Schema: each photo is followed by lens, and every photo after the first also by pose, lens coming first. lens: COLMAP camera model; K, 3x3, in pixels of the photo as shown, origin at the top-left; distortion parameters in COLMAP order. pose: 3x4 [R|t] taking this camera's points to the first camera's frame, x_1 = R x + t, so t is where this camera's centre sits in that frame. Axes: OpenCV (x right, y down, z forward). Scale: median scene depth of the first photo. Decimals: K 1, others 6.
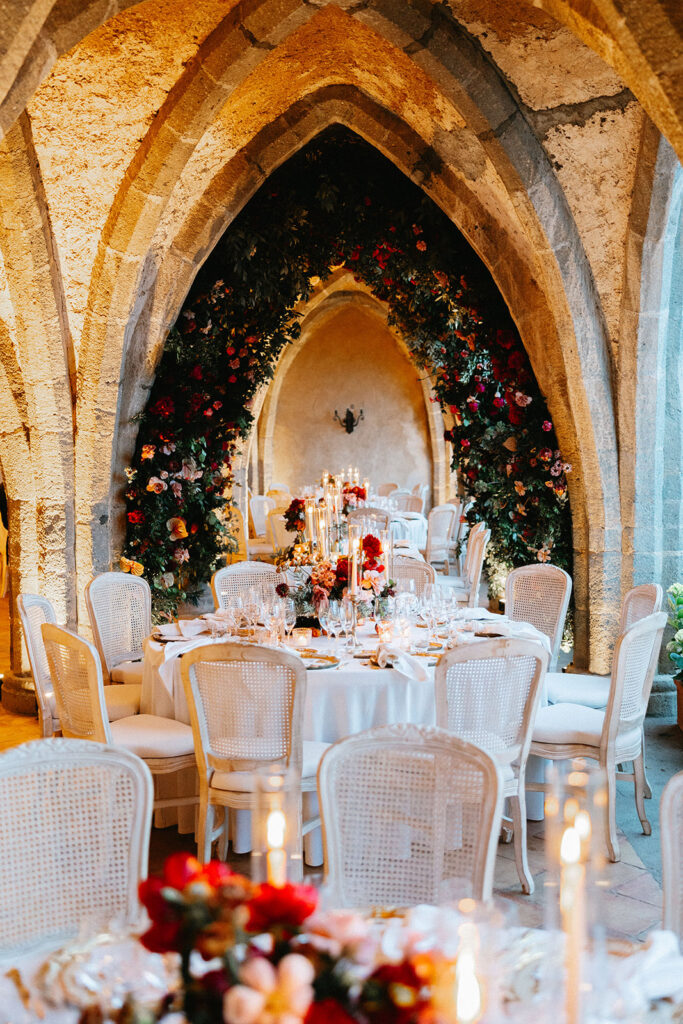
lens RADIAL K [[1140.8, 0, 341.5], [0, 1140.8, 512.0], [0, 0, 1]] dist [-0.085758, 0.007657]
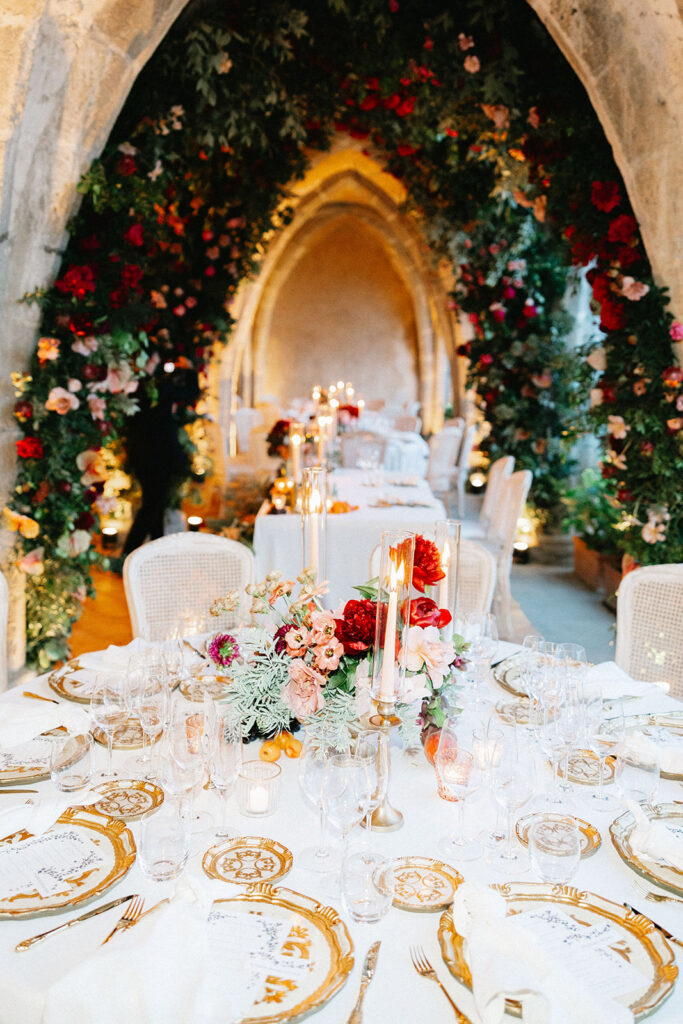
lens RADIAL K [[1140.8, 0, 341.5], [0, 1140.8, 512.0], [0, 0, 1]] dist [-0.085758, 0.007657]
pose [[0.999231, 0.037169, 0.012469, -0.004219], [-0.037991, 0.996547, 0.073833, -0.007840], [-0.009681, -0.074250, 0.997193, 0.193193]]
